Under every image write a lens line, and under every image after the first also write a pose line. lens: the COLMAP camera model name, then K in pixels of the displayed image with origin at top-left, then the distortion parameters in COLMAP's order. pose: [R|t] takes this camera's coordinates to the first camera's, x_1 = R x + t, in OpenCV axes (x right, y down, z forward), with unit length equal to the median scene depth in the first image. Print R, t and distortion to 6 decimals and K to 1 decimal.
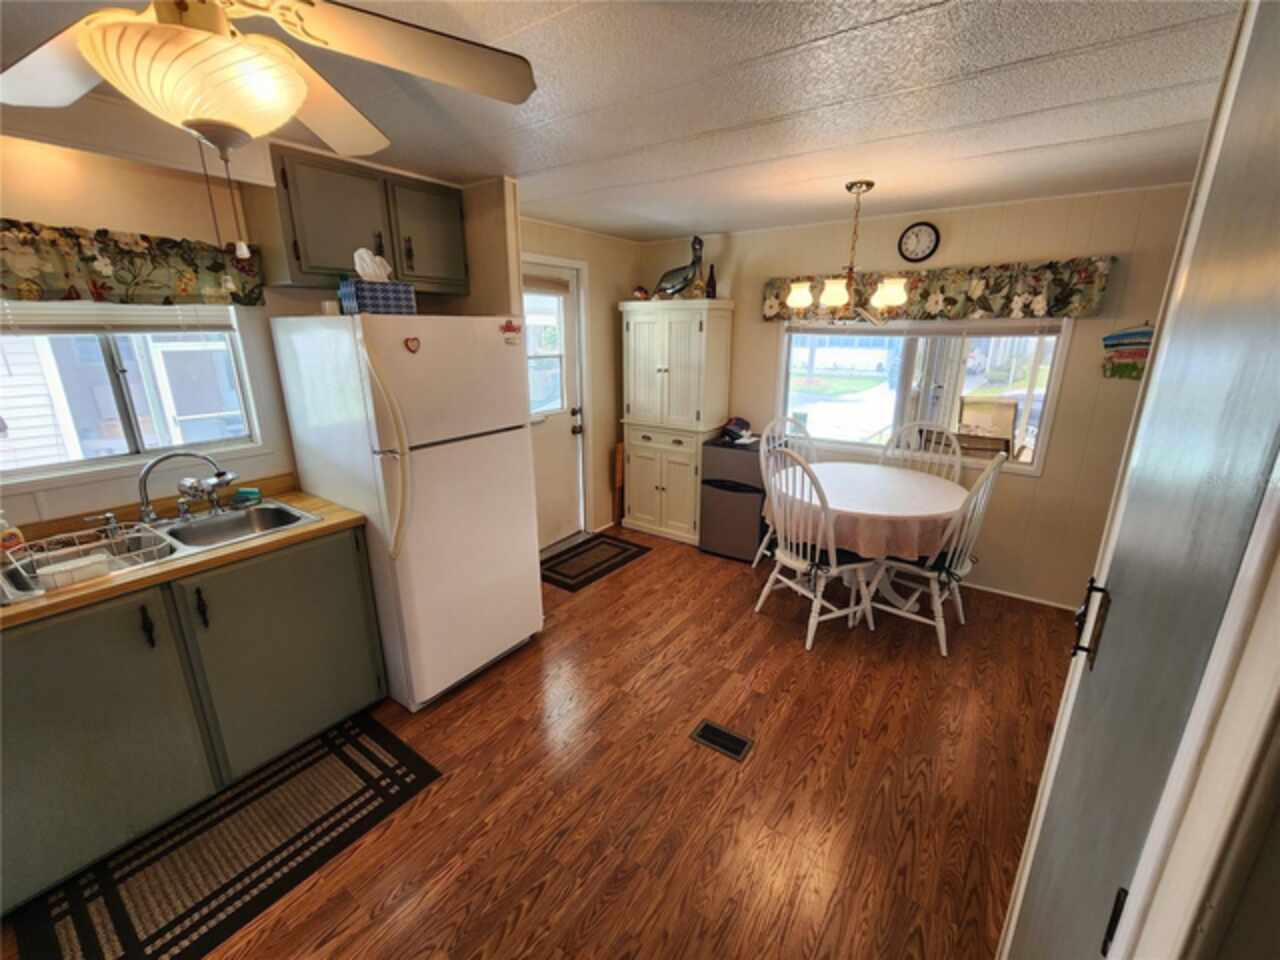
lens RADIAL K [[515.2, 0, 643.5], [0, 515.2, 476.9], [0, 0, 1]] dist [0.000608, 0.000233]
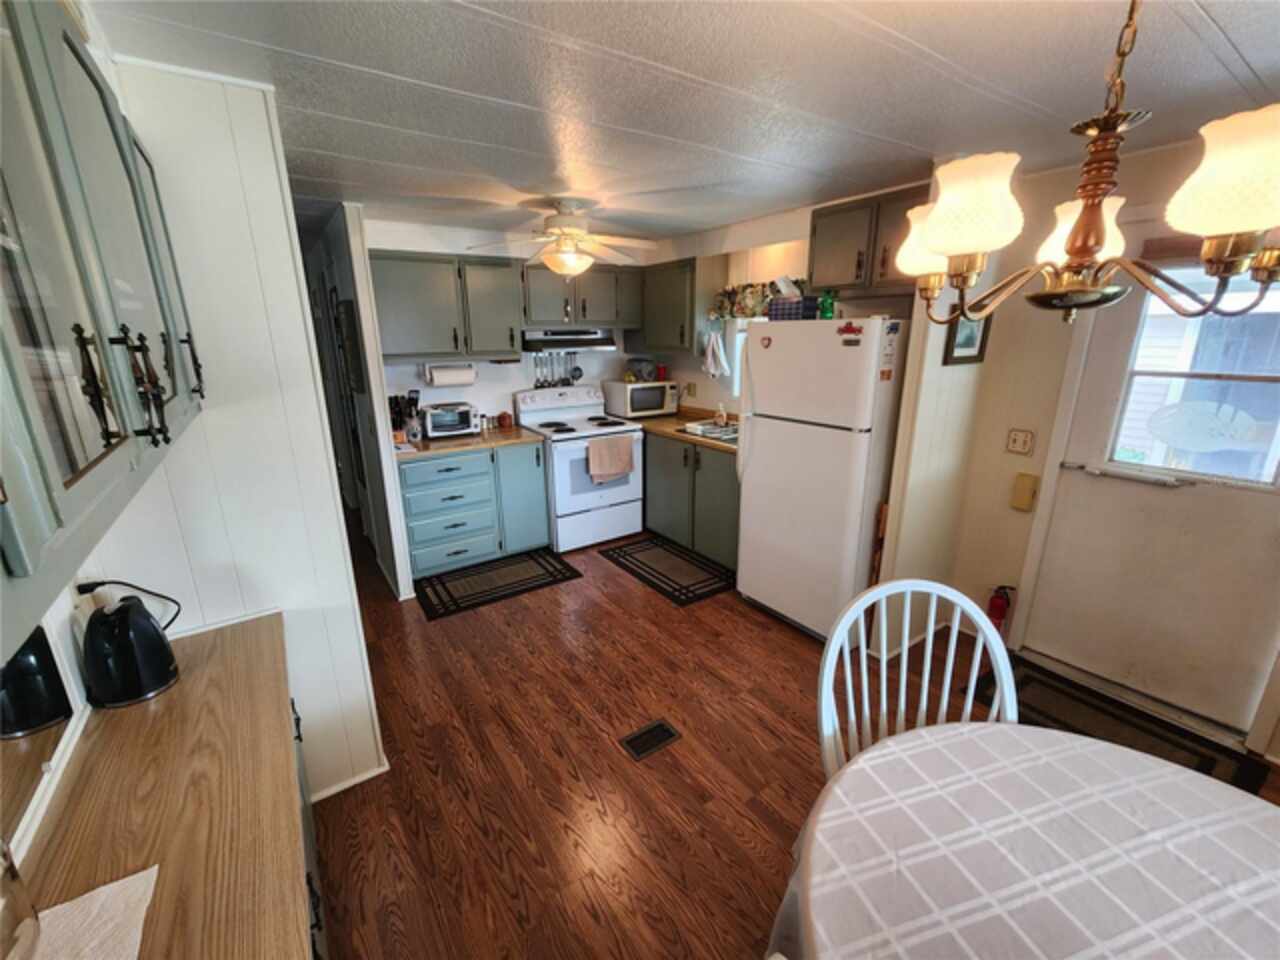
lens RADIAL K [[515.2, 0, 643.2], [0, 515.2, 472.7], [0, 0, 1]] dist [0.000608, 0.000233]
pose [[-0.319361, 0.257200, -0.912062, 1.002657], [-0.252314, 0.904641, 0.343455, -0.324308], [0.913426, 0.339812, -0.224012, 1.101376]]
